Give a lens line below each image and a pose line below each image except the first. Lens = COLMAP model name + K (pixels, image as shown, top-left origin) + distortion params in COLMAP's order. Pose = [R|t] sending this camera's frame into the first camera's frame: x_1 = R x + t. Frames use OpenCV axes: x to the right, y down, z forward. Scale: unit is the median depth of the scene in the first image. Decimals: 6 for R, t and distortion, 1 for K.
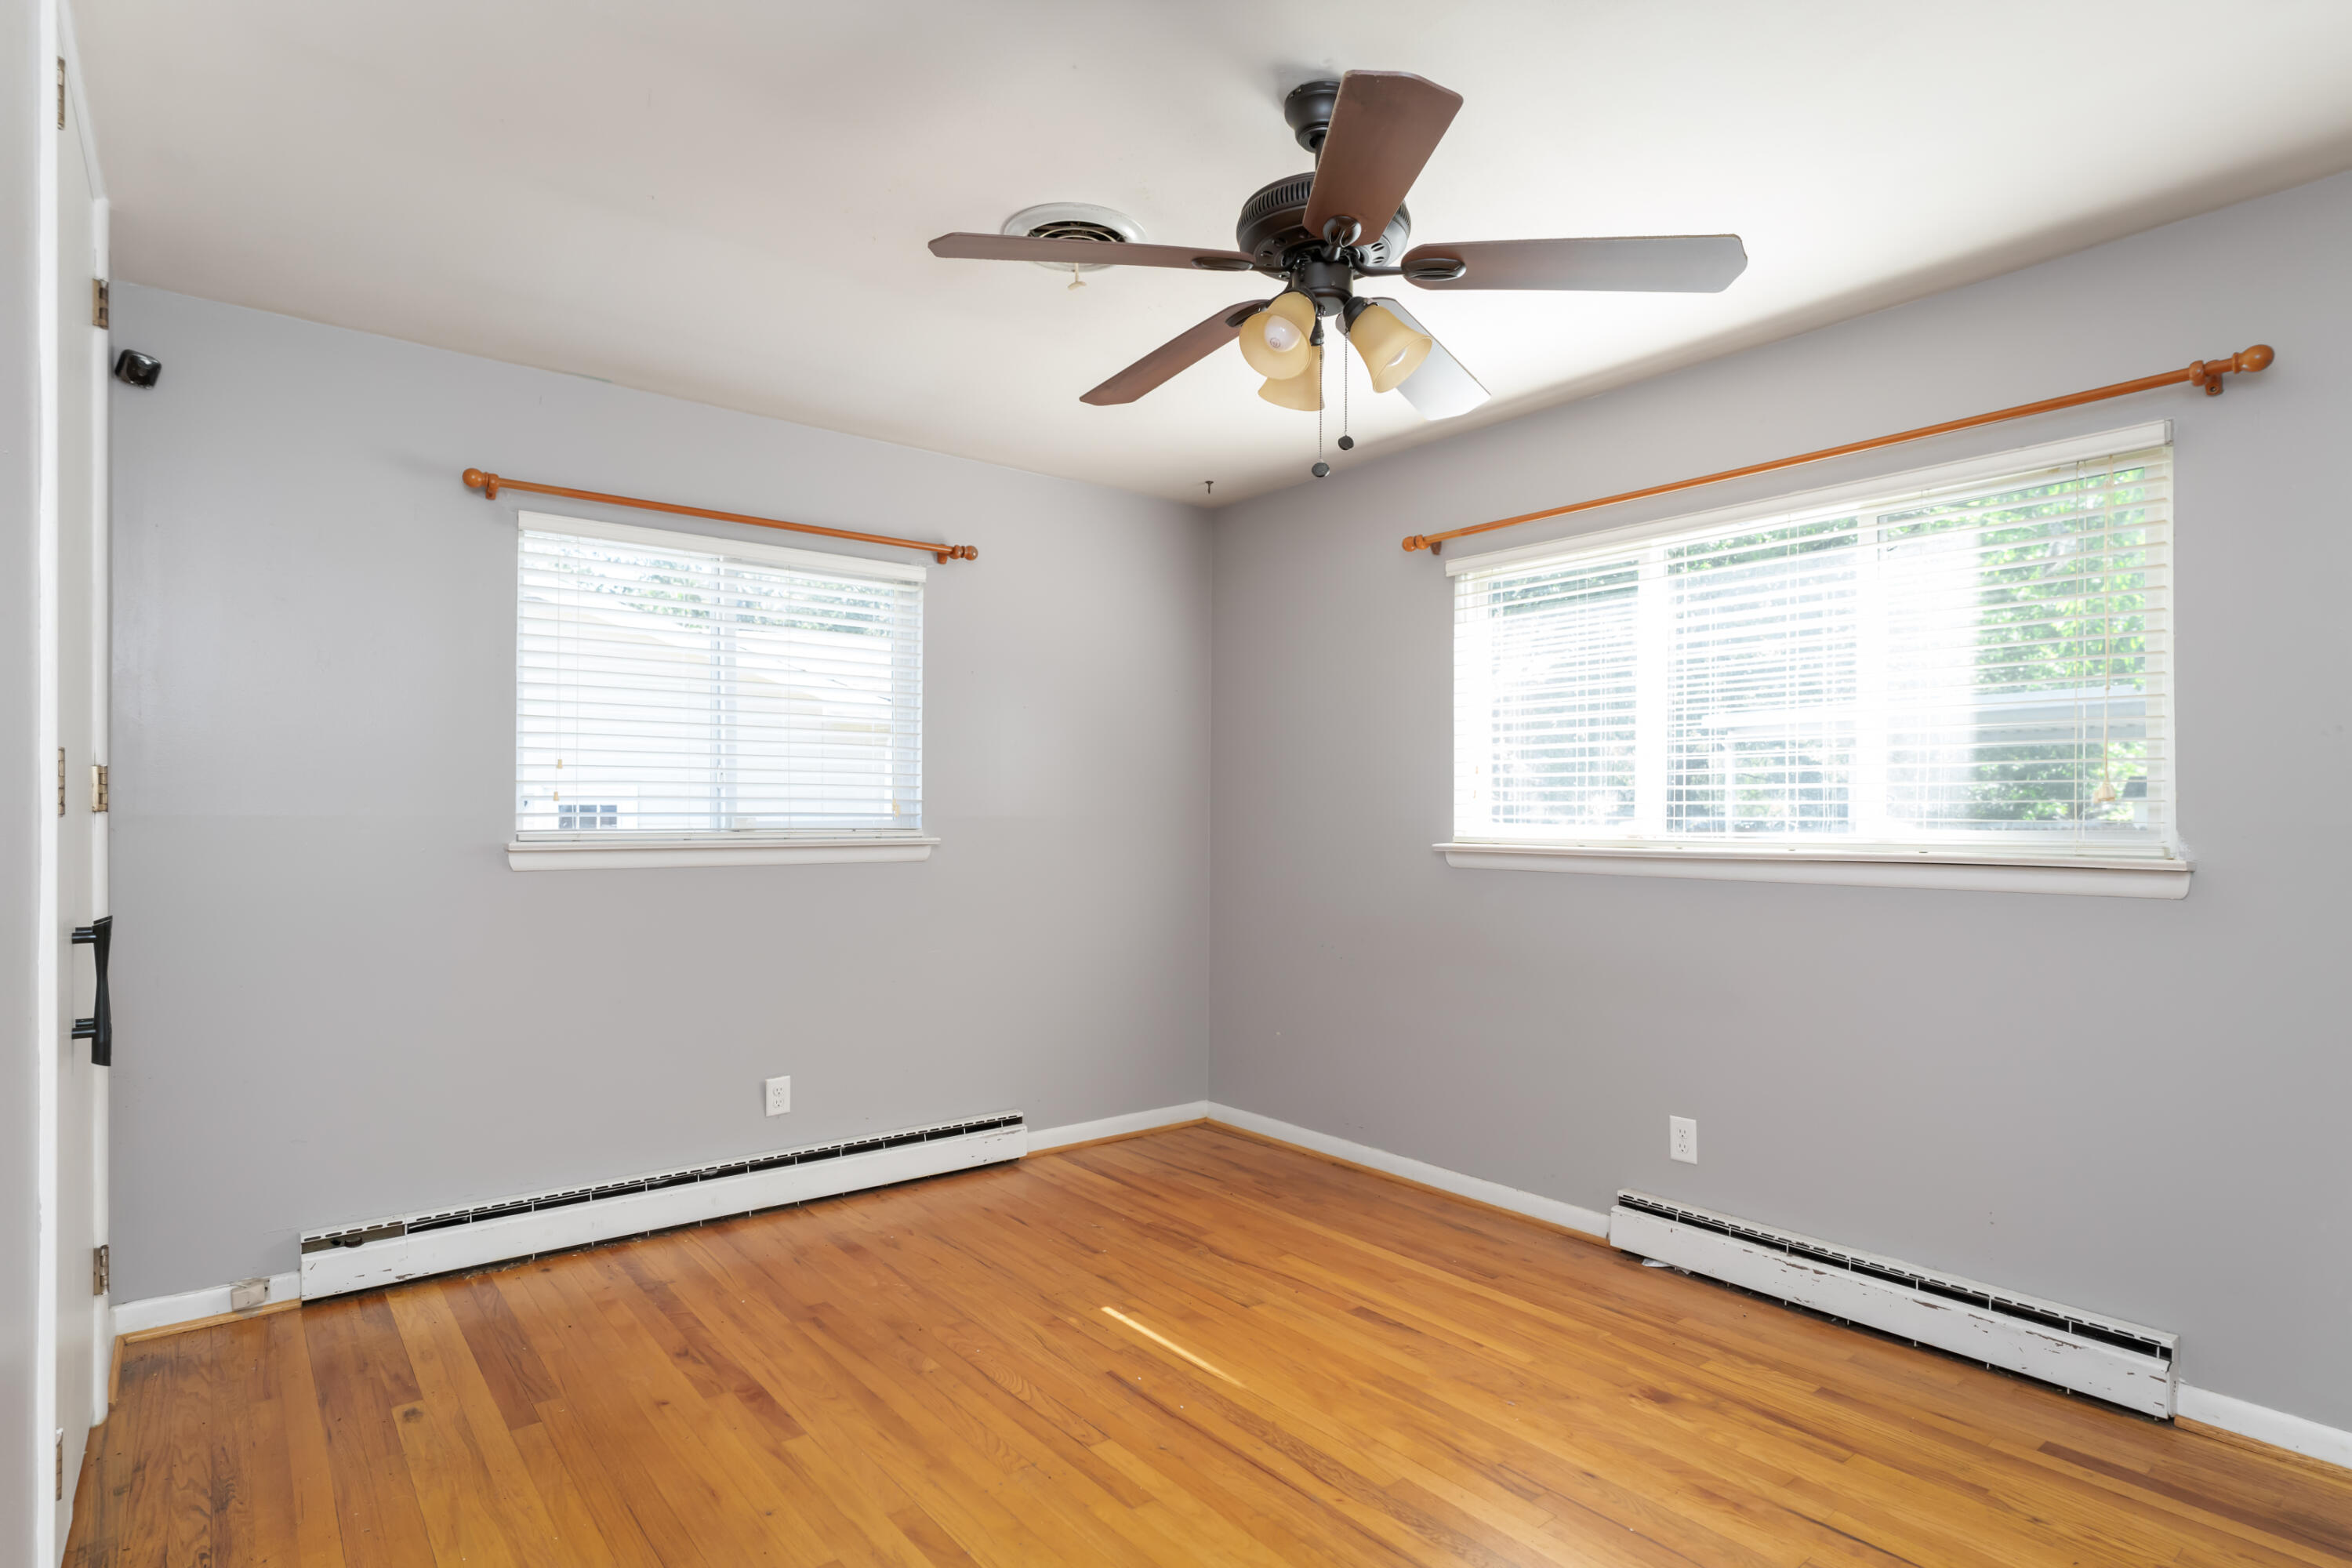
lens RADIAL K [[1206.6, 0, 1157.8], [0, 1206.6, 798.2], [0, 0, 1]] dist [0.000196, 0.000590]
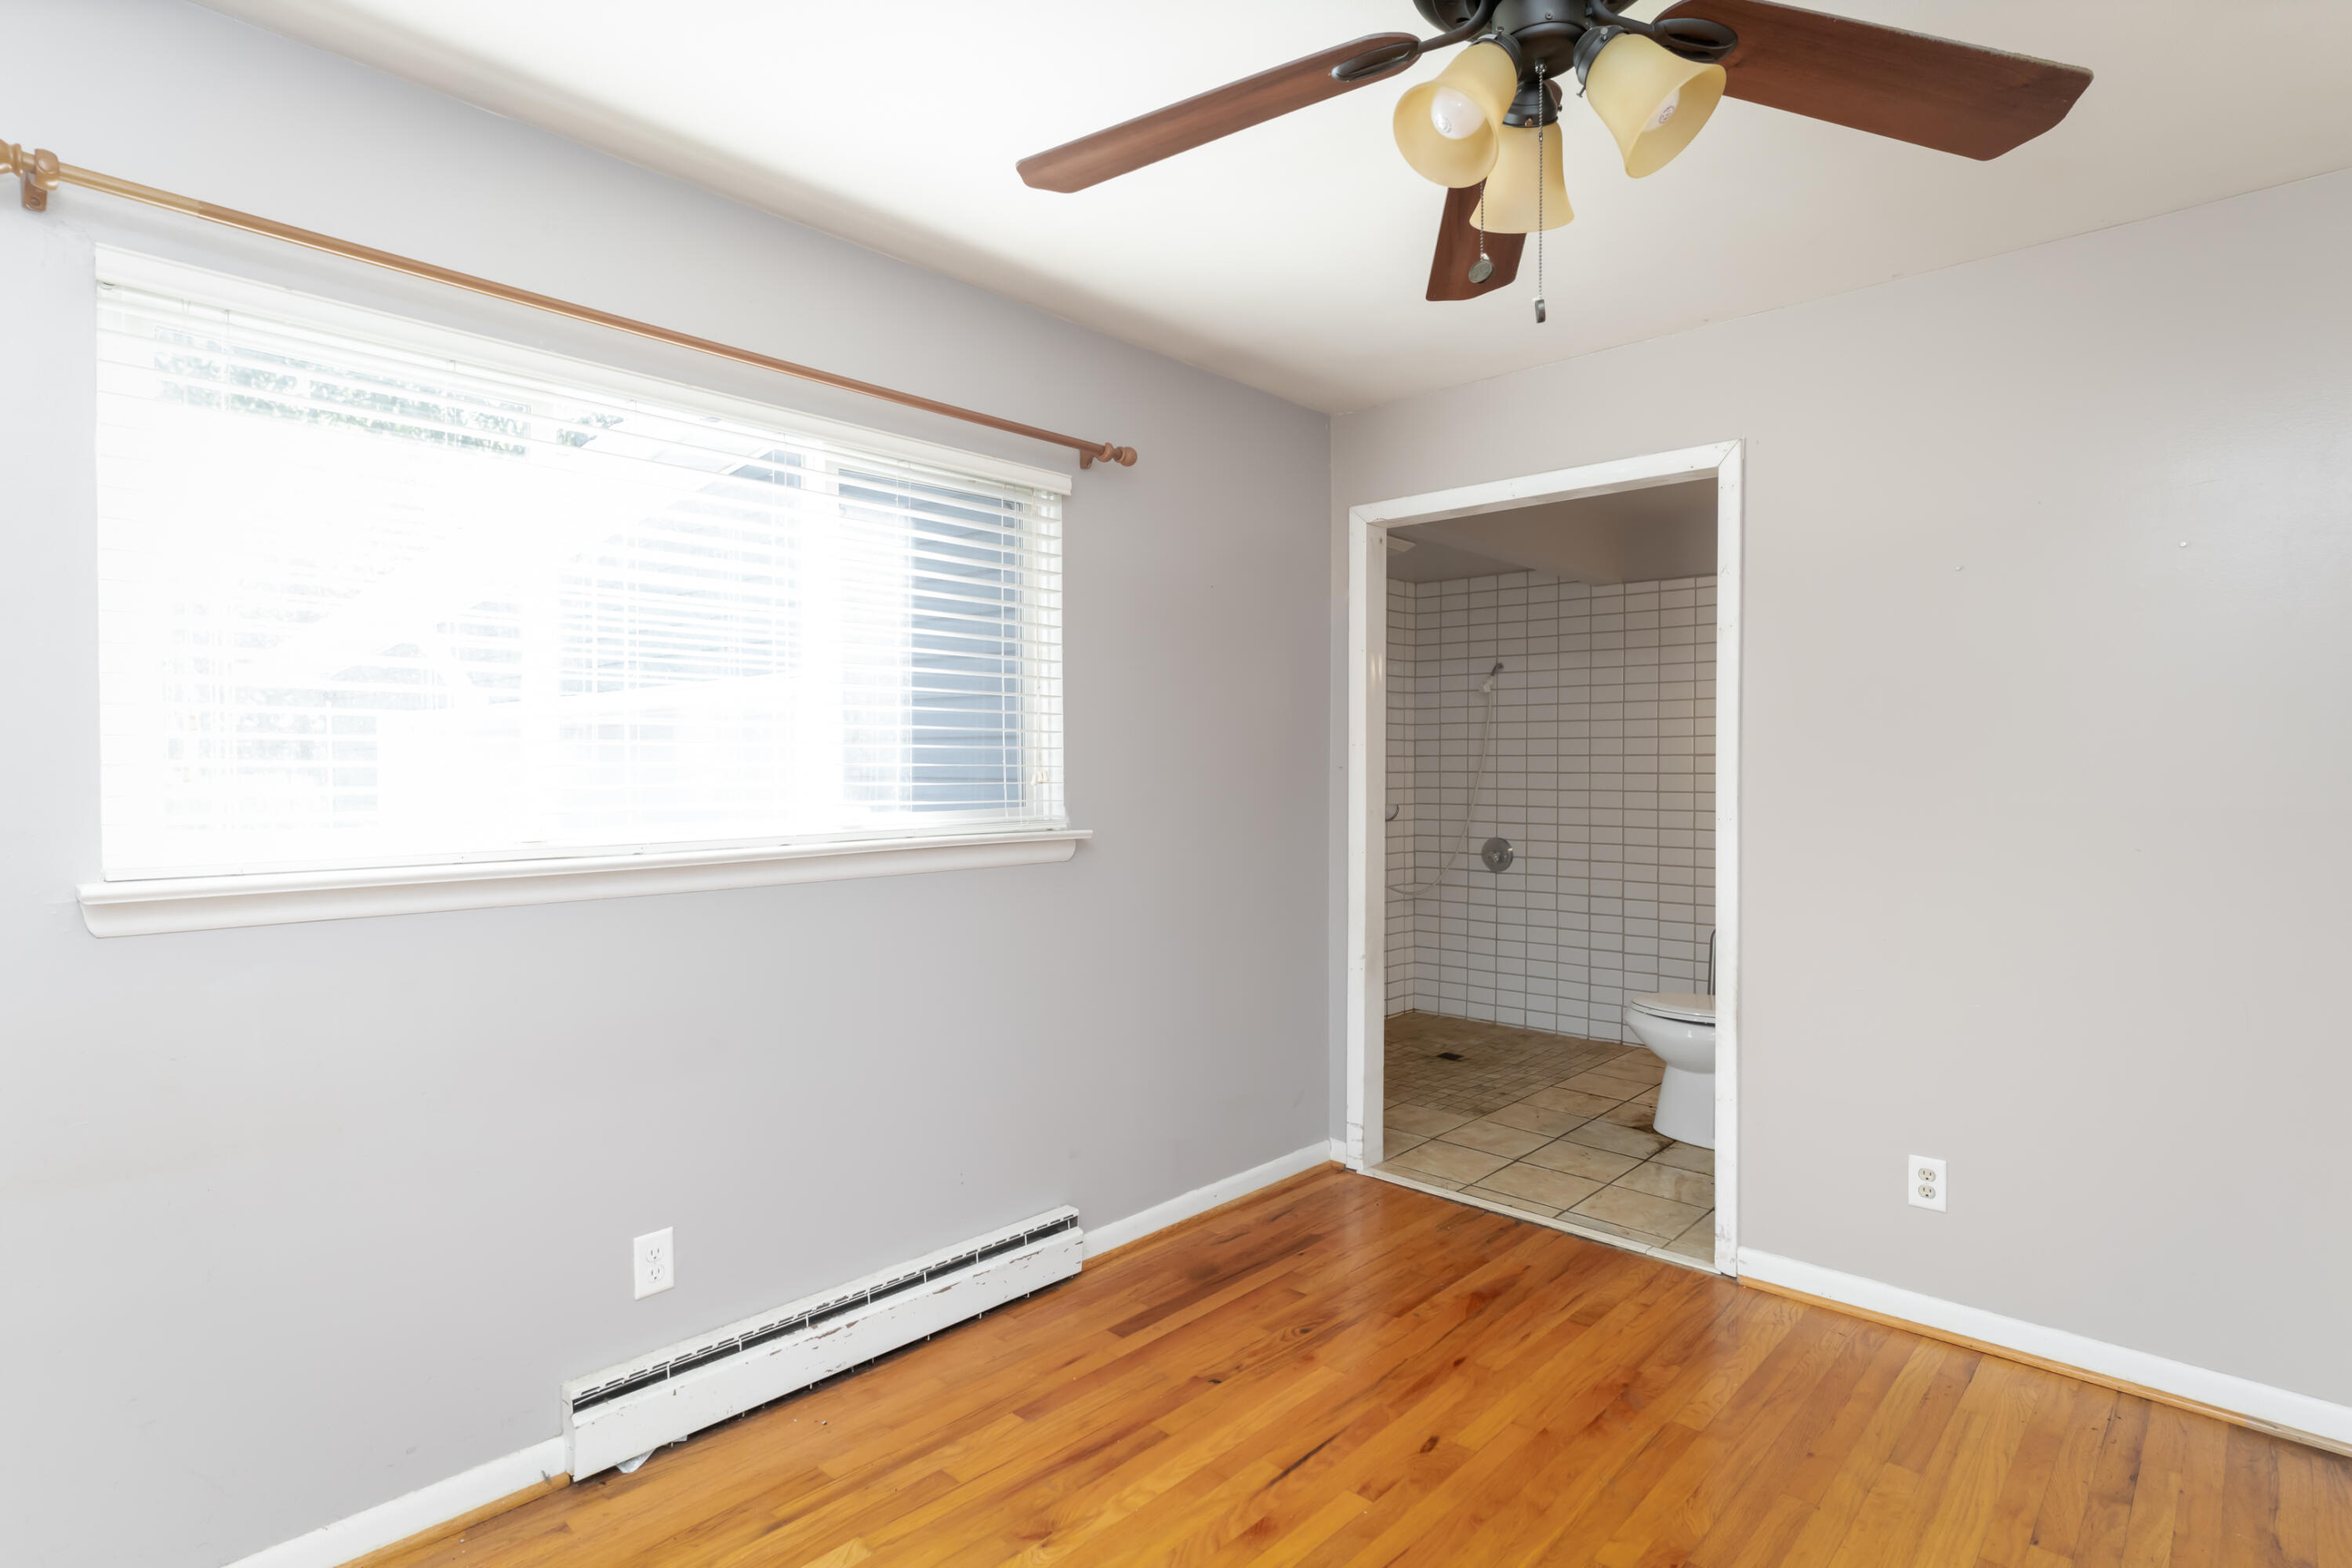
lens RADIAL K [[1206.6, 0, 1159.2], [0, 1206.6, 778.7], [0, 0, 1]] dist [0.000196, 0.000590]
pose [[-0.152559, -0.015418, 0.988174, -0.350769], [-0.012239, 0.999831, 0.013710, -0.016825], [-0.988219, -0.010003, -0.152722, 0.939167]]
